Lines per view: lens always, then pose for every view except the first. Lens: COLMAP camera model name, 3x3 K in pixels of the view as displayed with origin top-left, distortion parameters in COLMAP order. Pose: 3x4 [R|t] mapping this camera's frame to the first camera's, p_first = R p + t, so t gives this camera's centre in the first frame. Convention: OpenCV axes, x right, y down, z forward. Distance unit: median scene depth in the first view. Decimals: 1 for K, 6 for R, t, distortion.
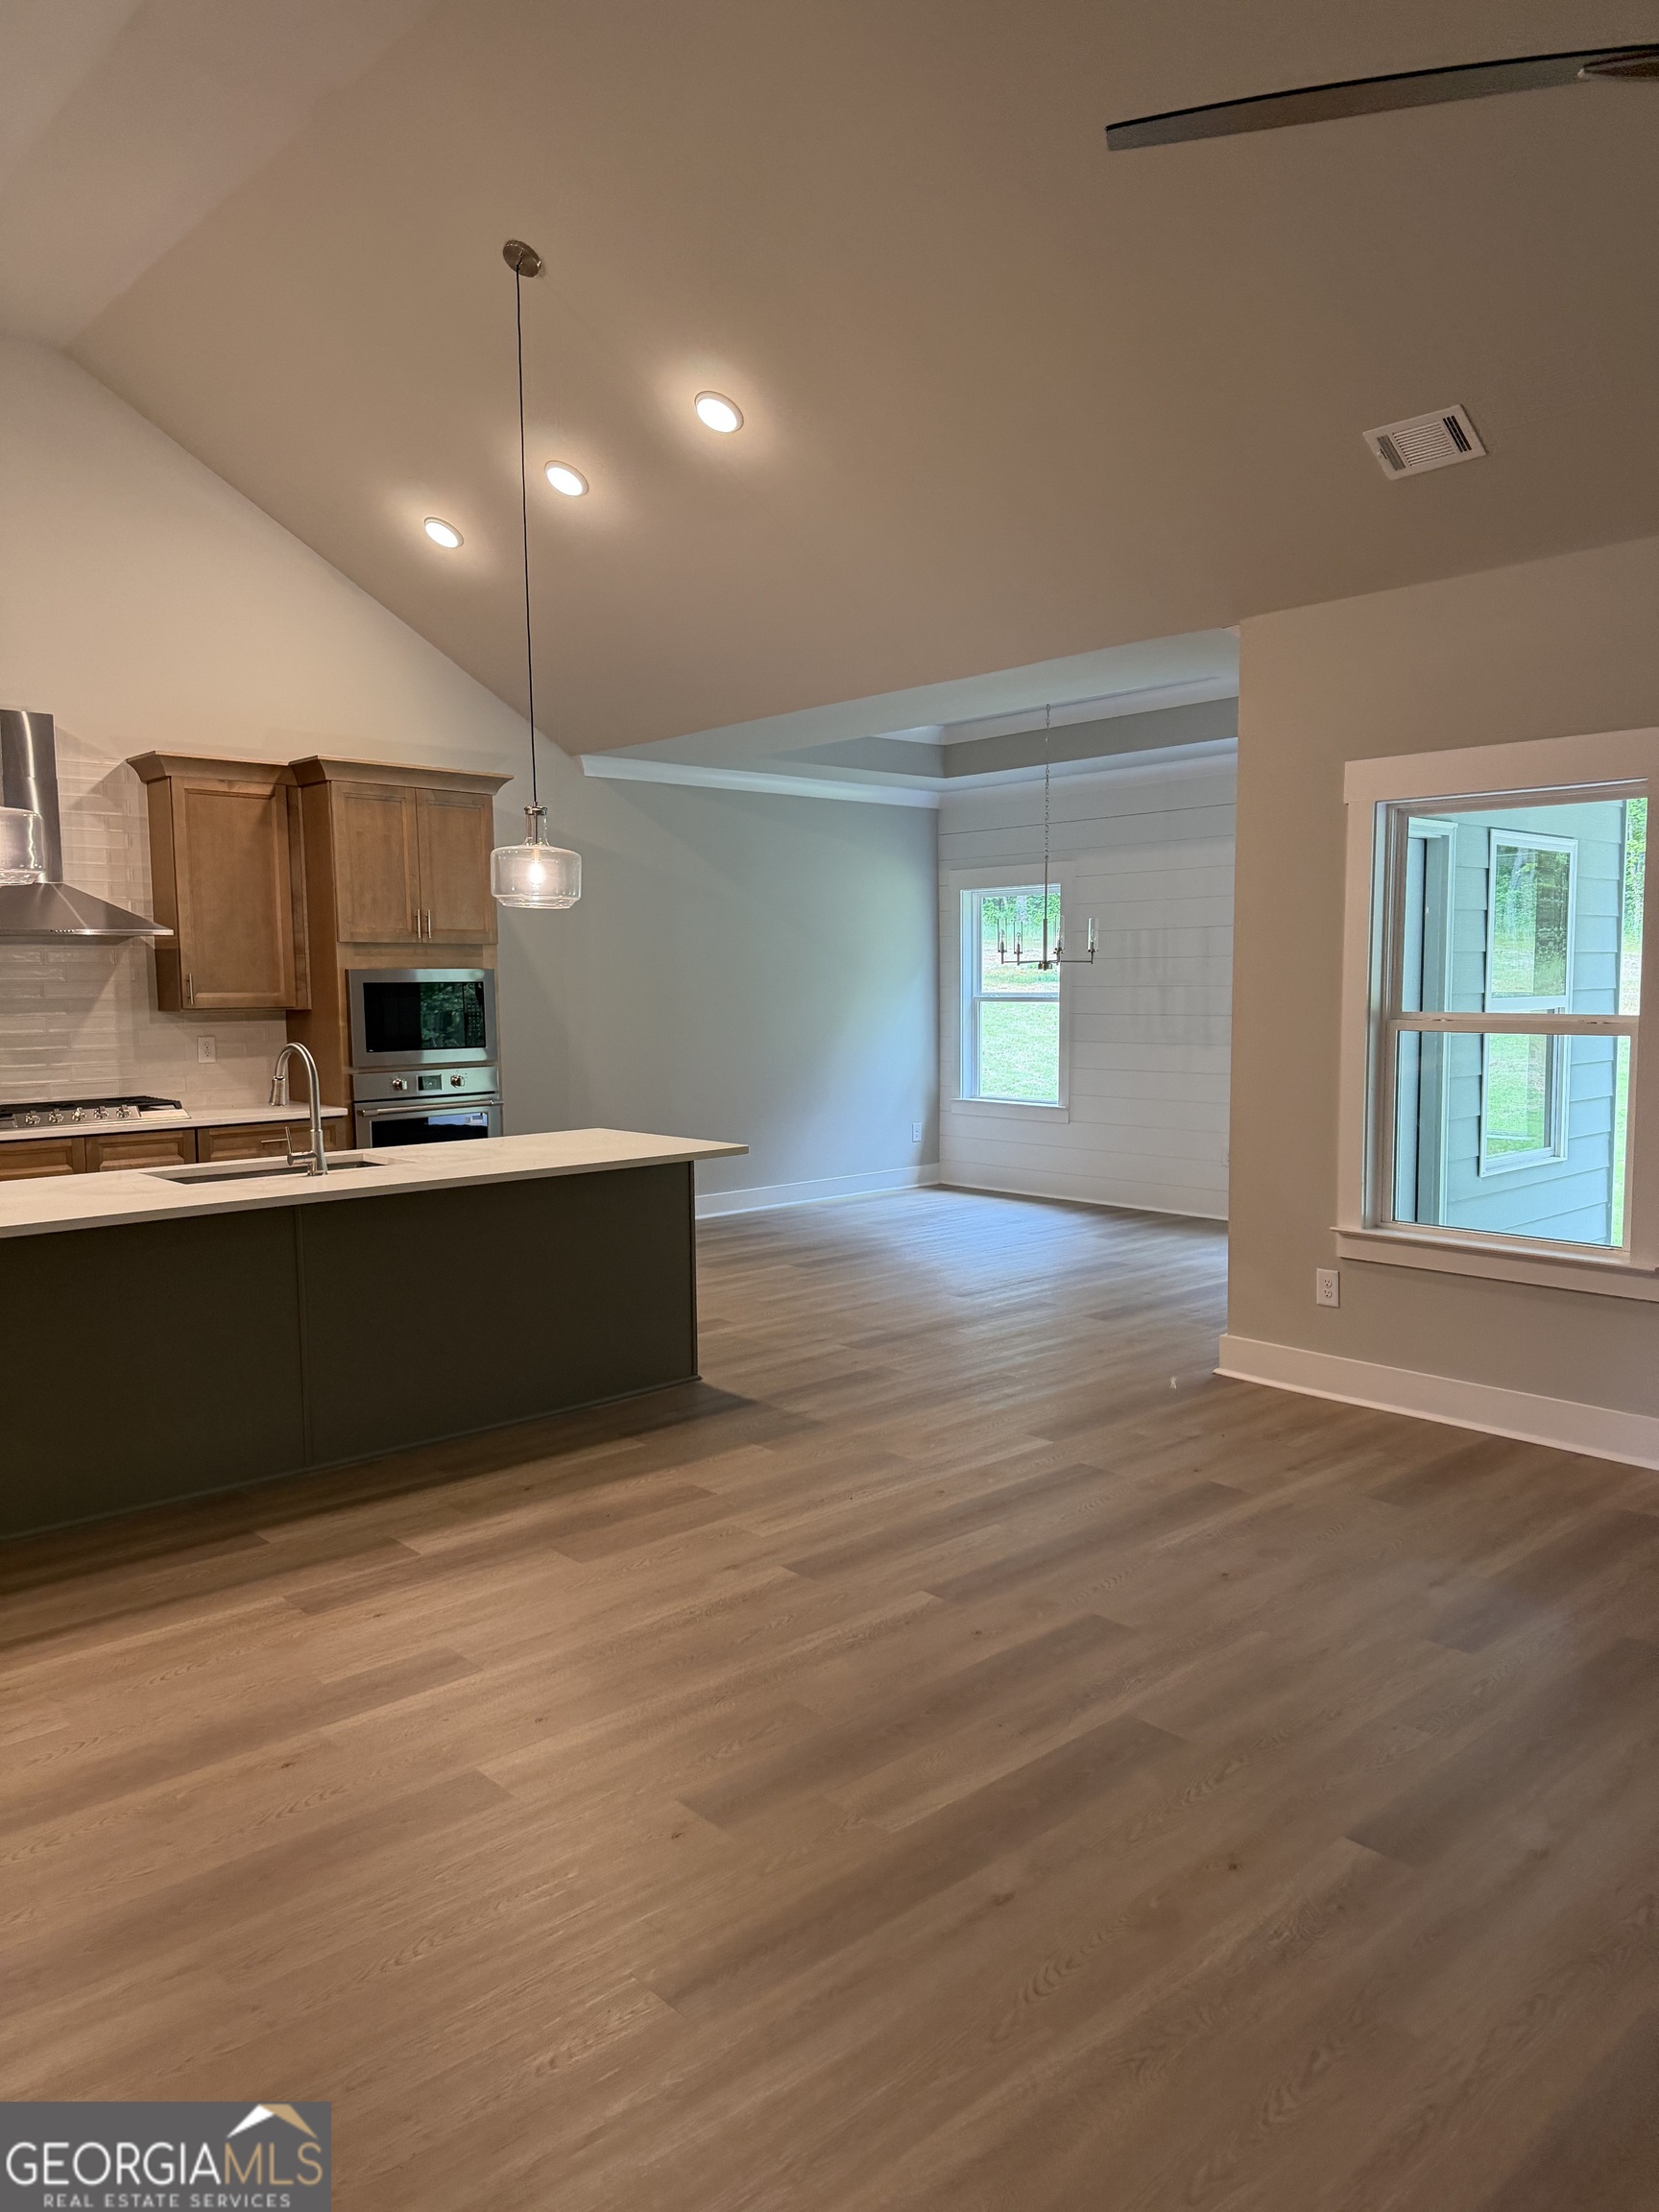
lens RADIAL K [[1537.9, 0, 851.3], [0, 1537.9, 1113.2], [0, 0, 1]] dist [0.154997, -0.305600]
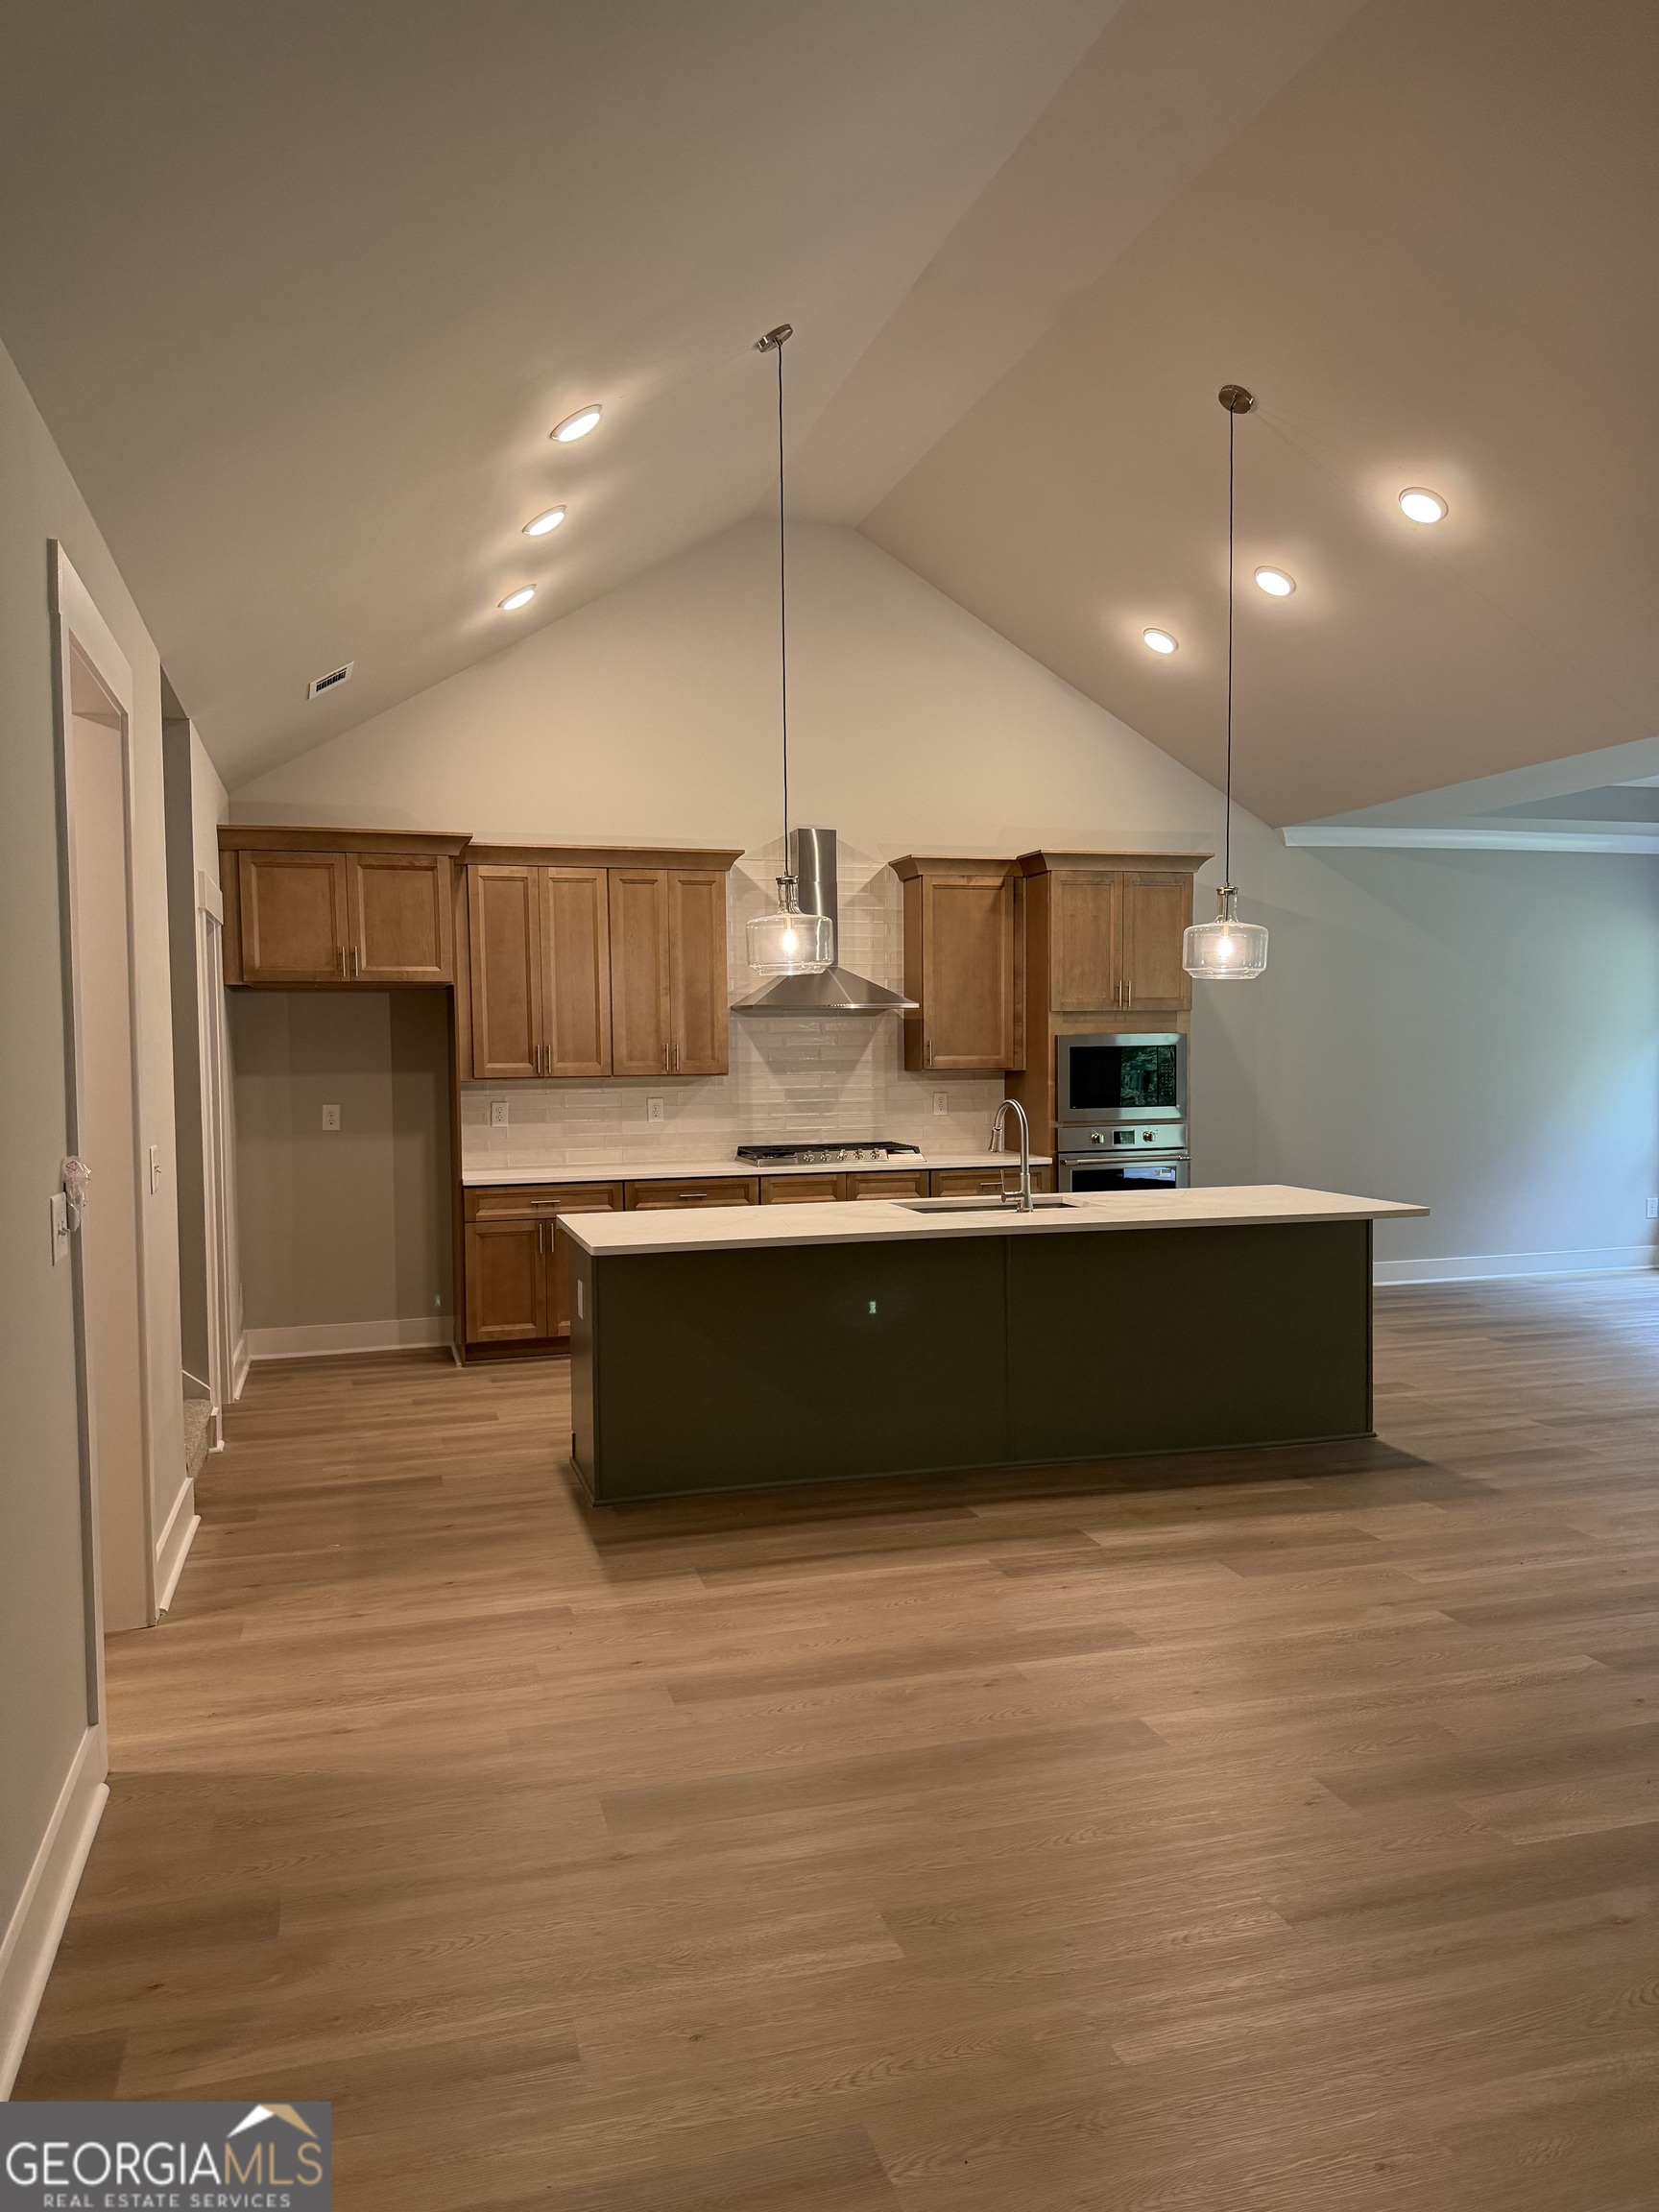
lens RADIAL K [[1535.0, 0, 819.4], [0, 1535.0, 1113.7], [0, 0, 1]] dist [0.128641, -0.185725]
pose [[0.893232, 0.022933, -0.449010, 0.029099], [-0.039688, 0.998821, -0.027939, 0.003018], [0.447840, 0.042777, 0.893090, -0.082183]]
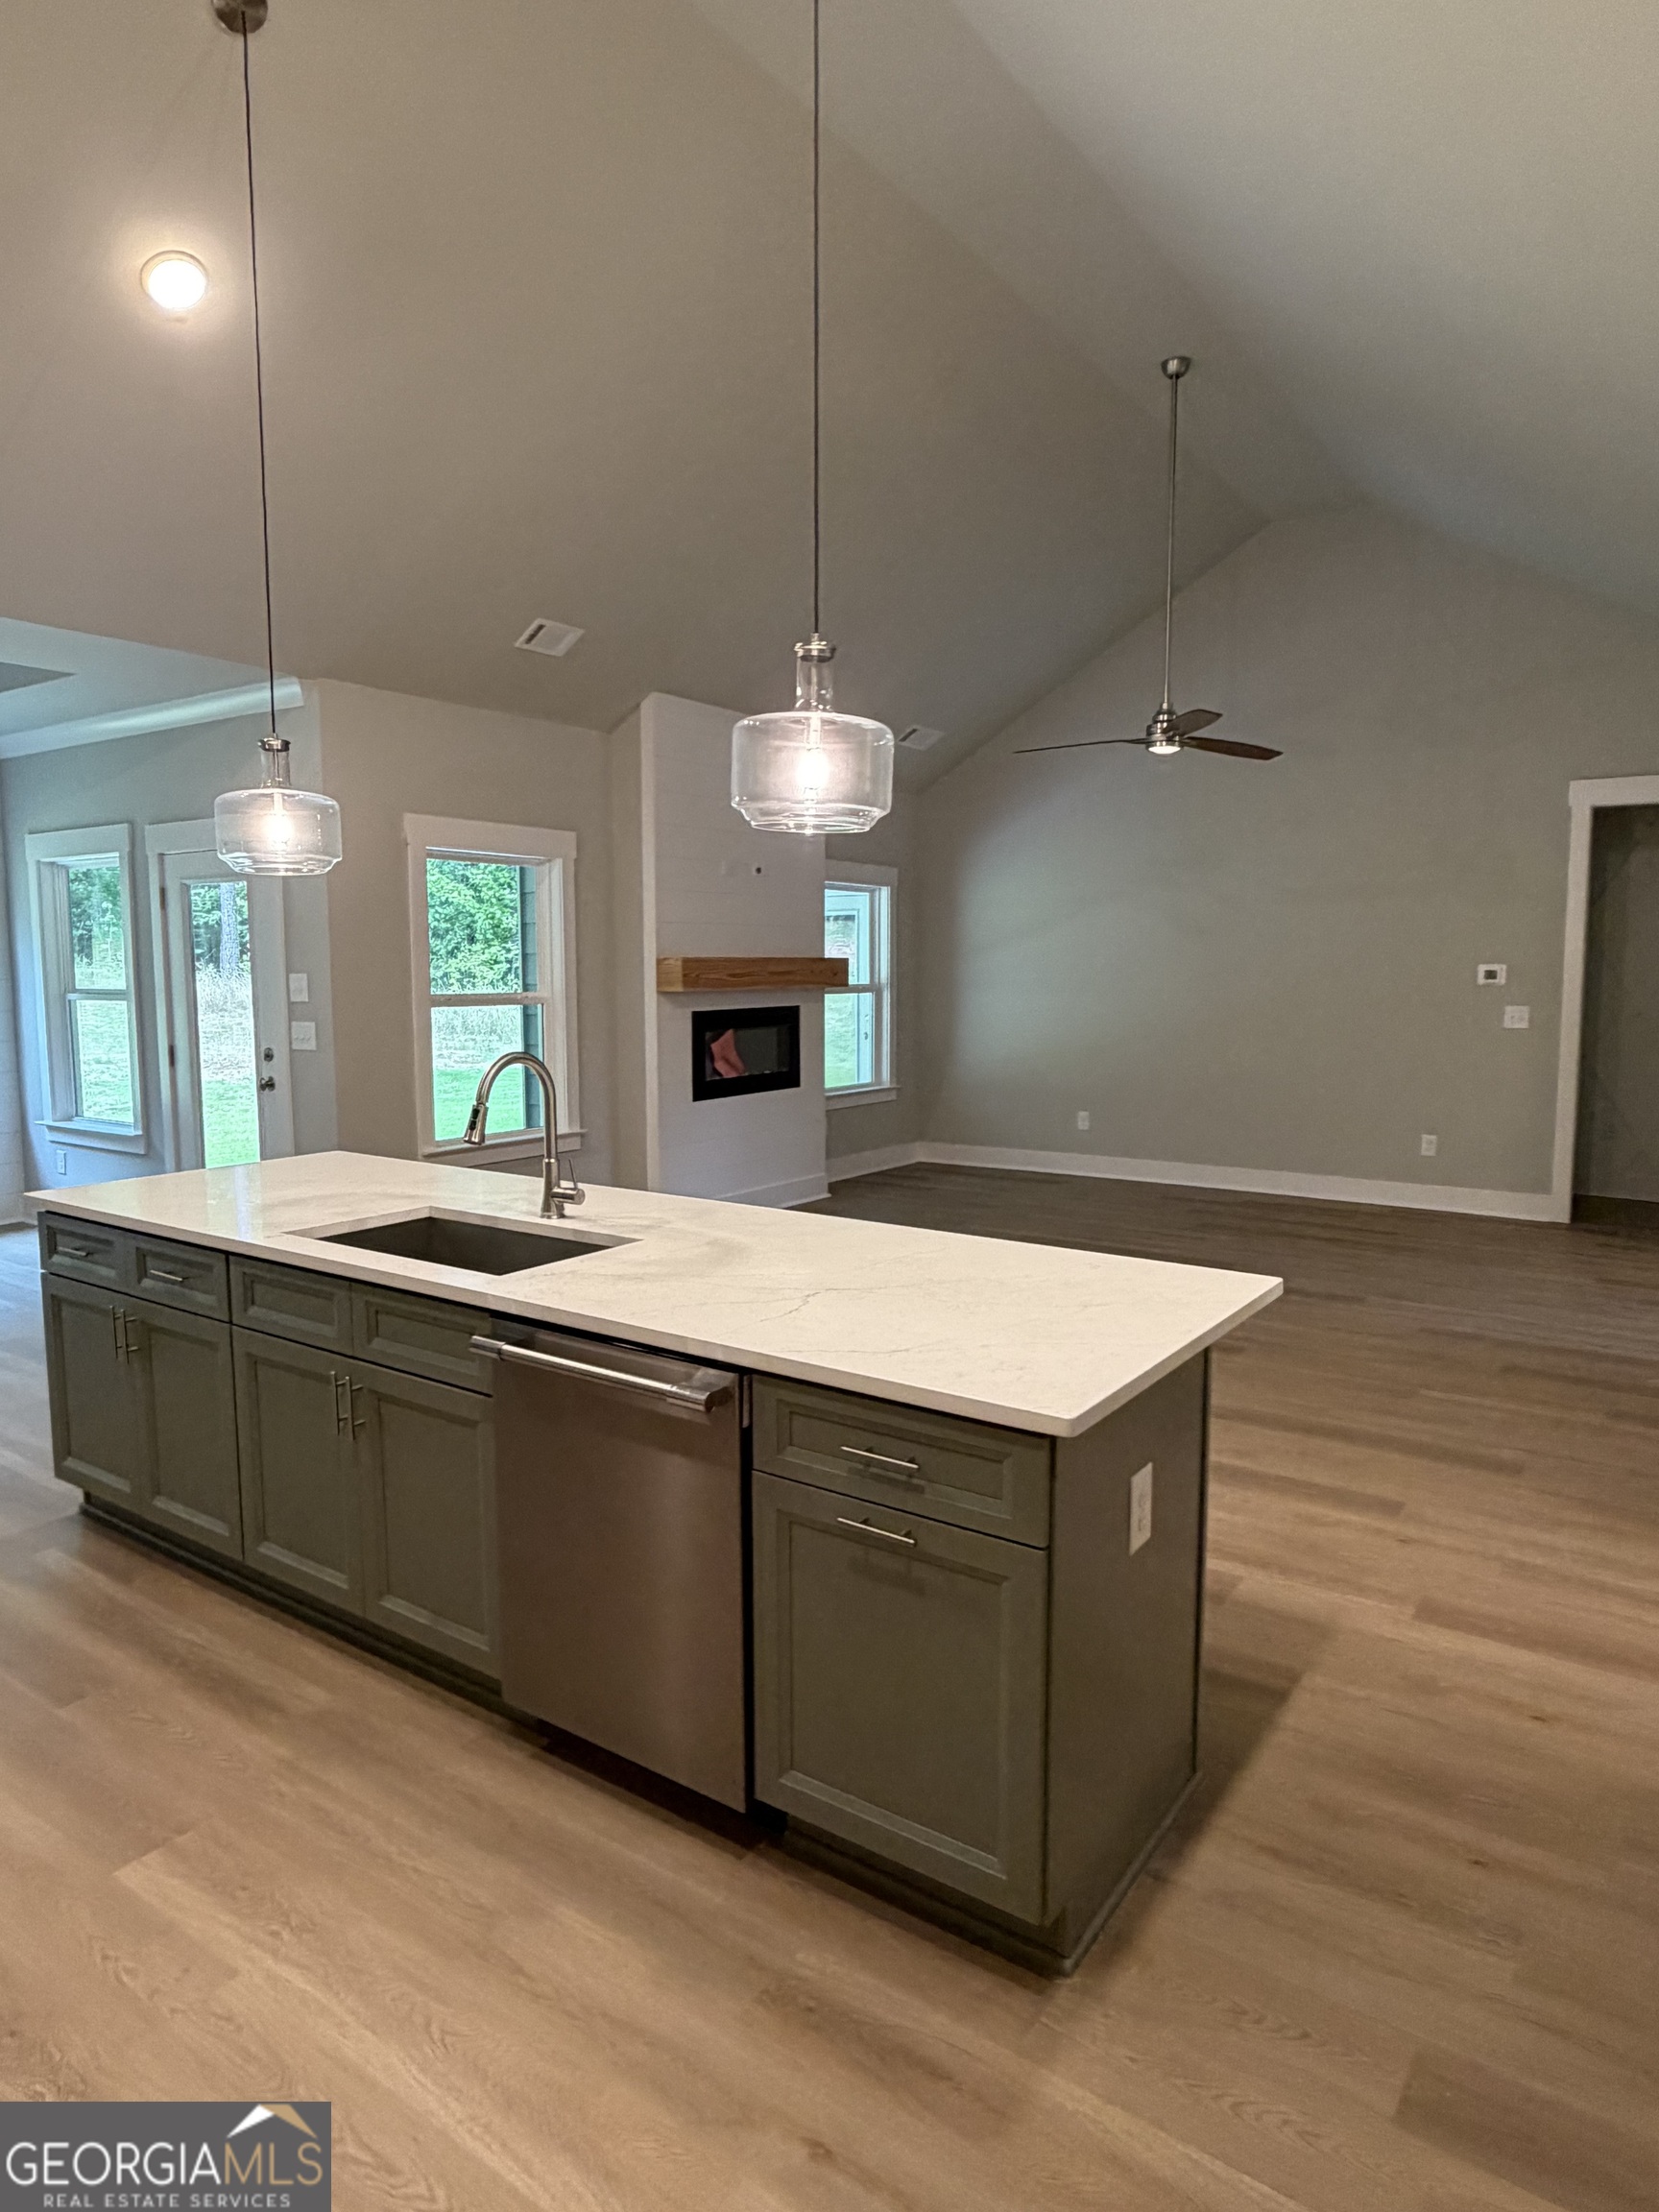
lens RADIAL K [[1335.2, 0, 825.9], [0, 1335.2, 1101.8], [0, 0, 1]] dist [-0.000926, 0.000040]
pose [[-0.206373, -0.091722, 0.974165, -0.762194], [0.091976, 0.989370, 0.112638, -0.060140], [-0.974141, 0.112845, -0.195743, 0.743706]]
